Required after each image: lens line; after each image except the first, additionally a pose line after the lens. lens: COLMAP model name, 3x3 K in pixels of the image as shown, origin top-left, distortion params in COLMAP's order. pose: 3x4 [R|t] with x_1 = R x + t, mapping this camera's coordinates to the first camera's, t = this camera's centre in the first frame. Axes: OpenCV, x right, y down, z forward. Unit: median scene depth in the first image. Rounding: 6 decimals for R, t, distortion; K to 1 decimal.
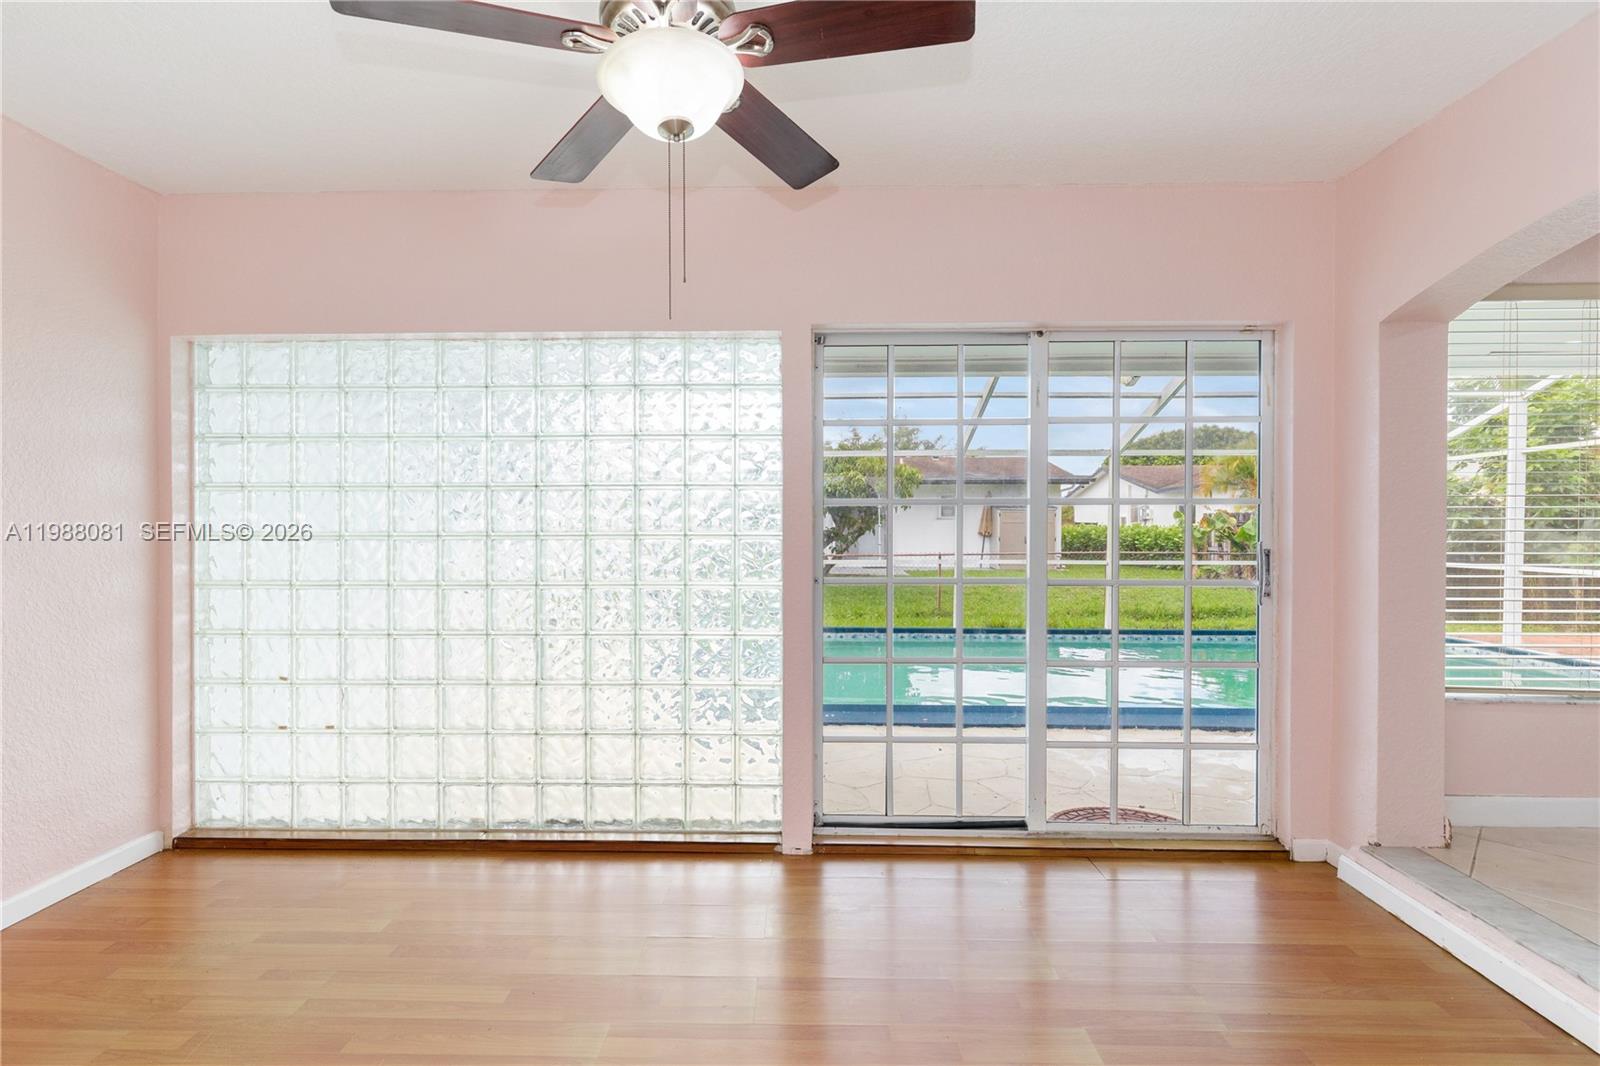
lens RADIAL K [[720.2, 0, 800.0], [0, 720.2, 533.0], [0, 0, 1]] dist [0.011331, -0.000099]
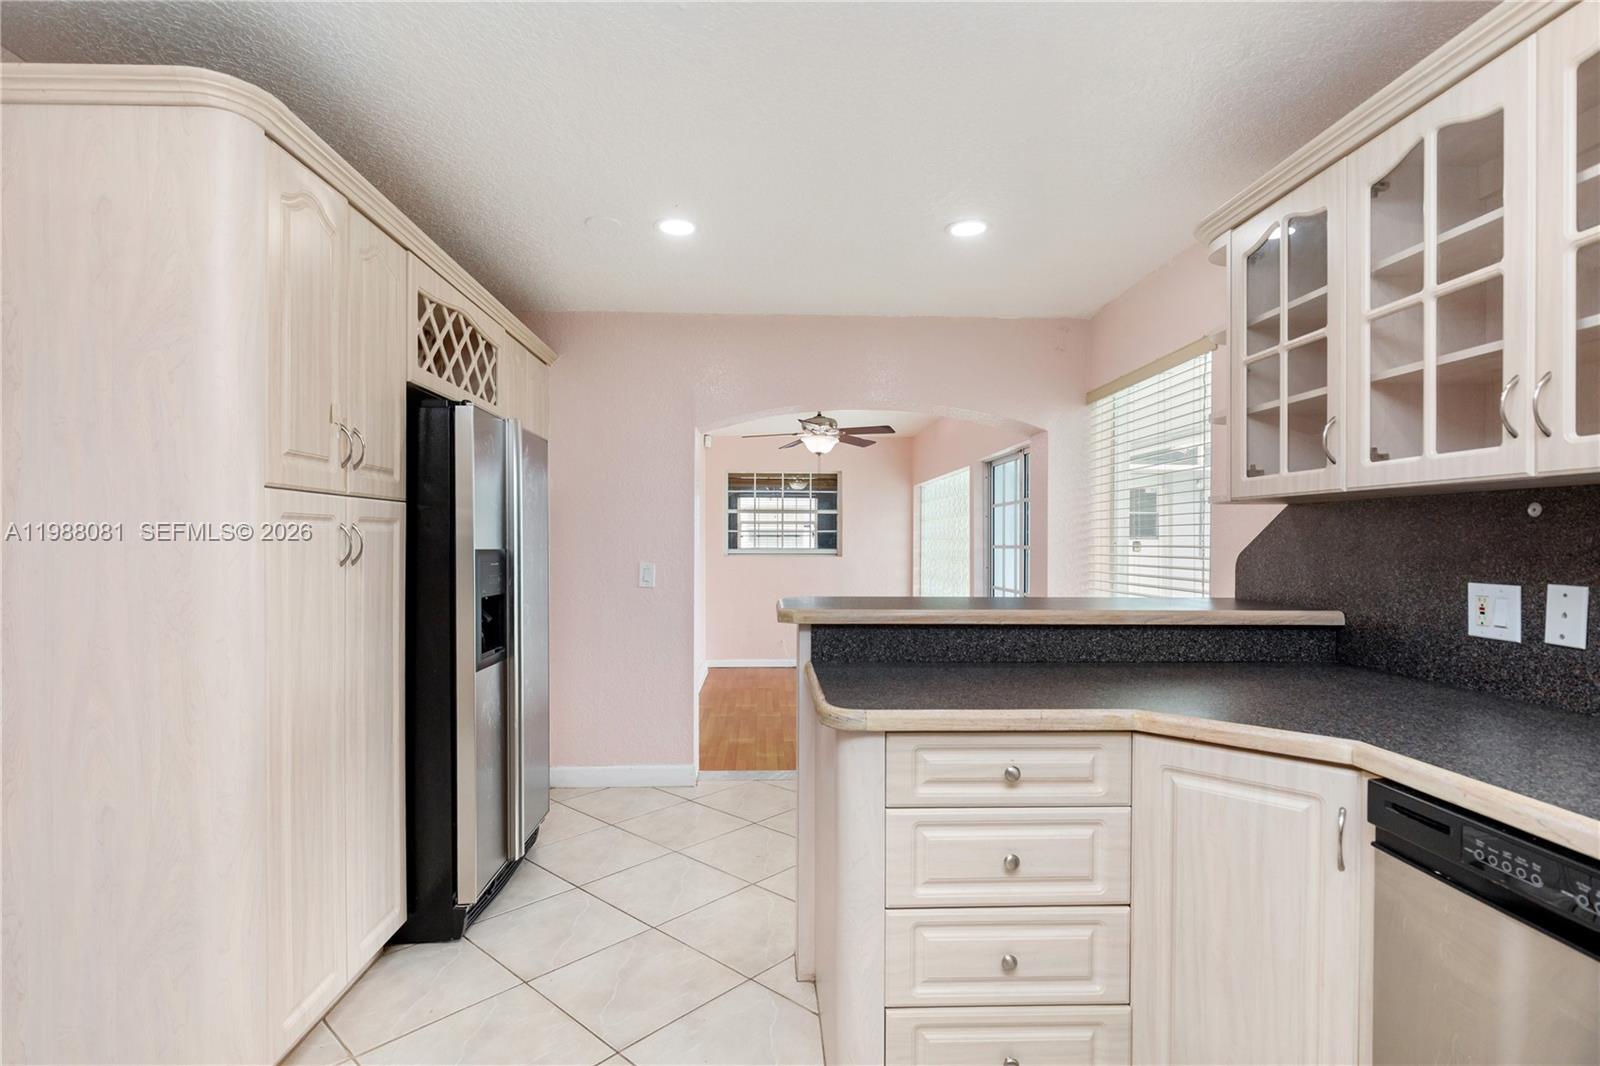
lens RADIAL K [[791.5, 0, 786.0], [0, 791.5, 543.1], [0, 0, 1]] dist [-0.001717, 0.000015]
pose [[0.051422, 0.004489, -0.998667, 2.173839], [-0.010192, 0.999940, 0.003970, -0.056887], [0.998625, 0.009974, 0.051465, 0.340511]]
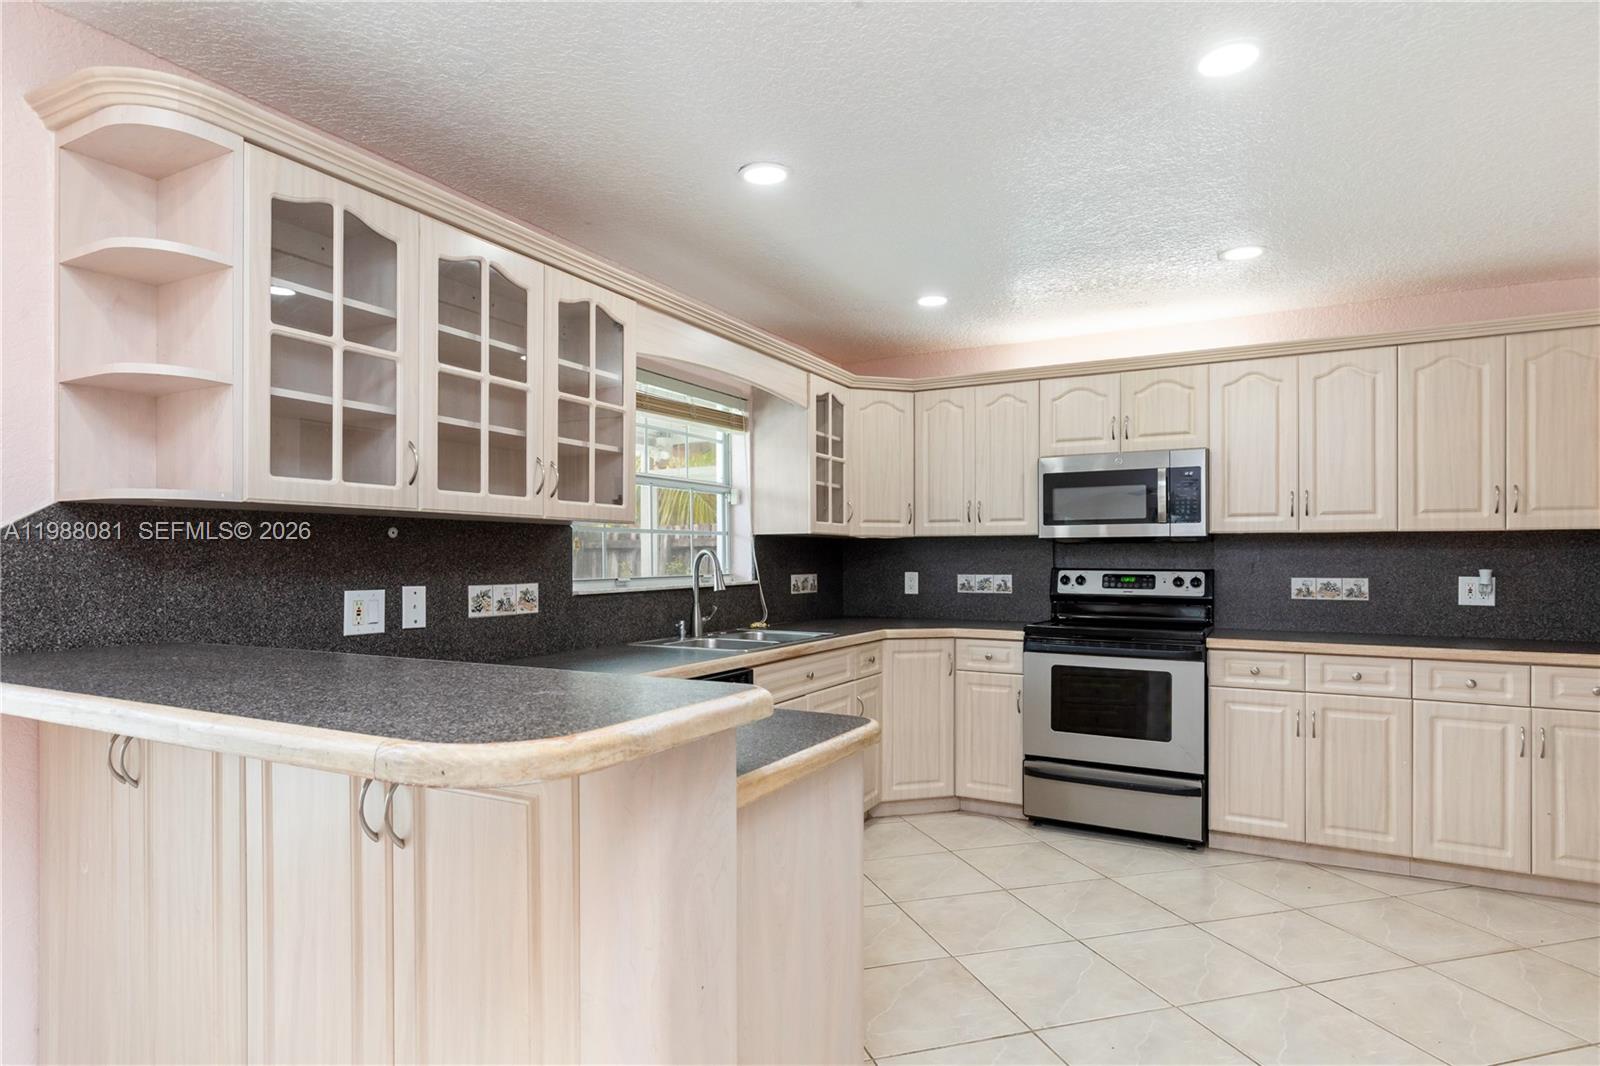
lens RADIAL K [[883.5, 0, 785.9], [0, 883.5, 554.0], [0, 0, 1]] dist [0.000732, -0.000846]
pose [[0.456695, 0.002101, 0.889621, 1.021532], [0.008859, 0.999937, -0.006909, -0.053675], [-0.889579, 0.011036, 0.456648, 0.168919]]
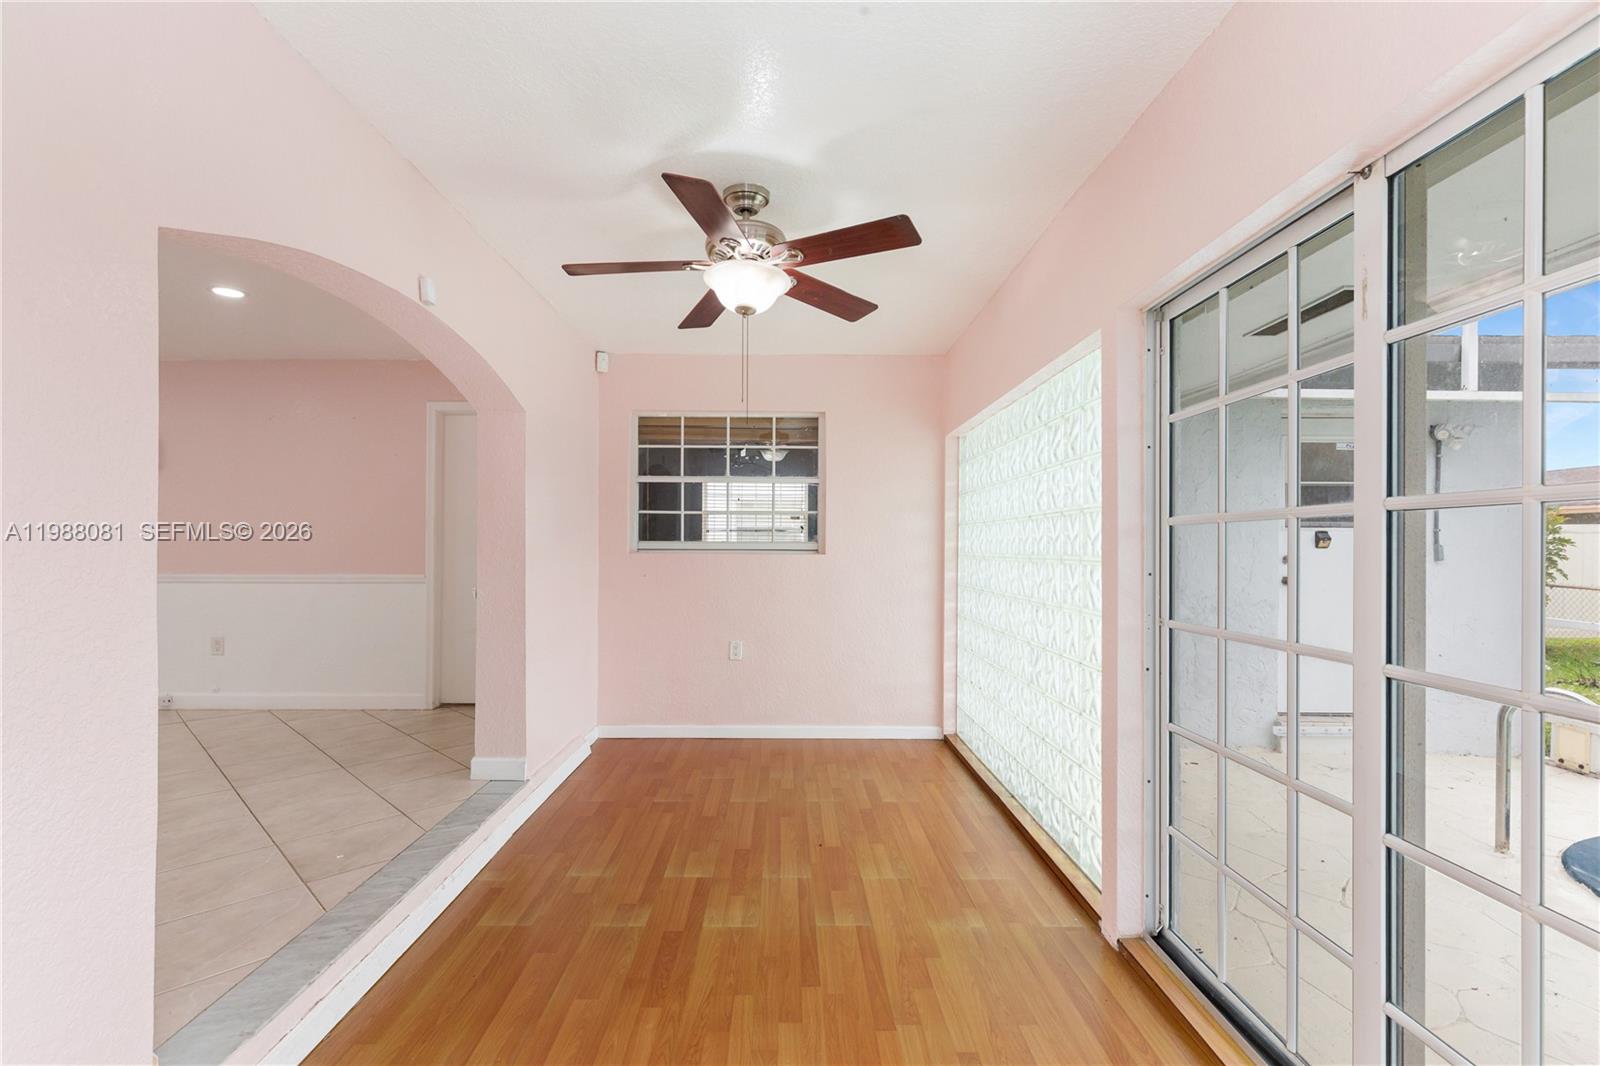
lens RADIAL K [[733.9, 0, 779.5], [0, 733.9, 545.6], [0, 0, 1]] dist [0.006074, -0.000752]
pose [[0.014771, -0.000773, -0.999891, 0.829593], [-0.012969, 0.999915, -0.000964, -0.011718], [0.999807, 0.012982, 0.014759, 0.583089]]
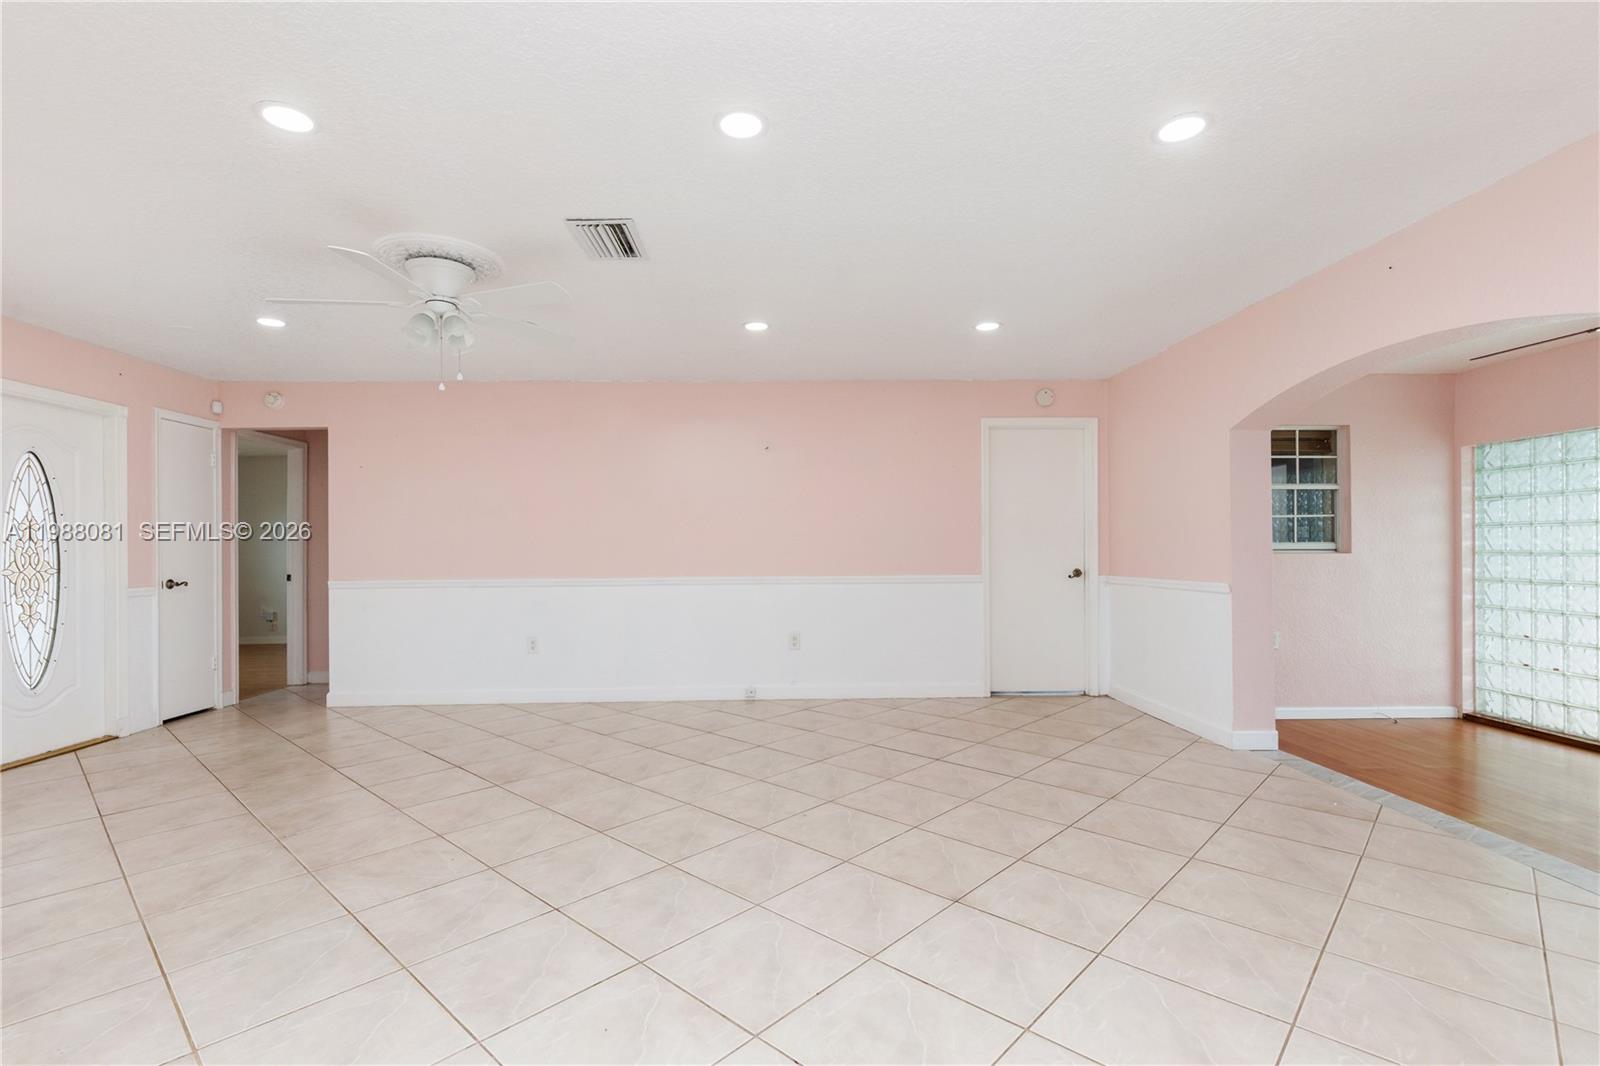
lens RADIAL K [[733.9, 0, 779.5], [0, 733.9, 545.6], [0, 0, 1]] dist [0.006074, -0.000752]
pose [[0.037994, -0.003699, -0.999271, 0.971978], [-0.003579, 0.999986, -0.003837, -0.000365], [0.999272, 0.003722, 0.037981, -0.835578]]
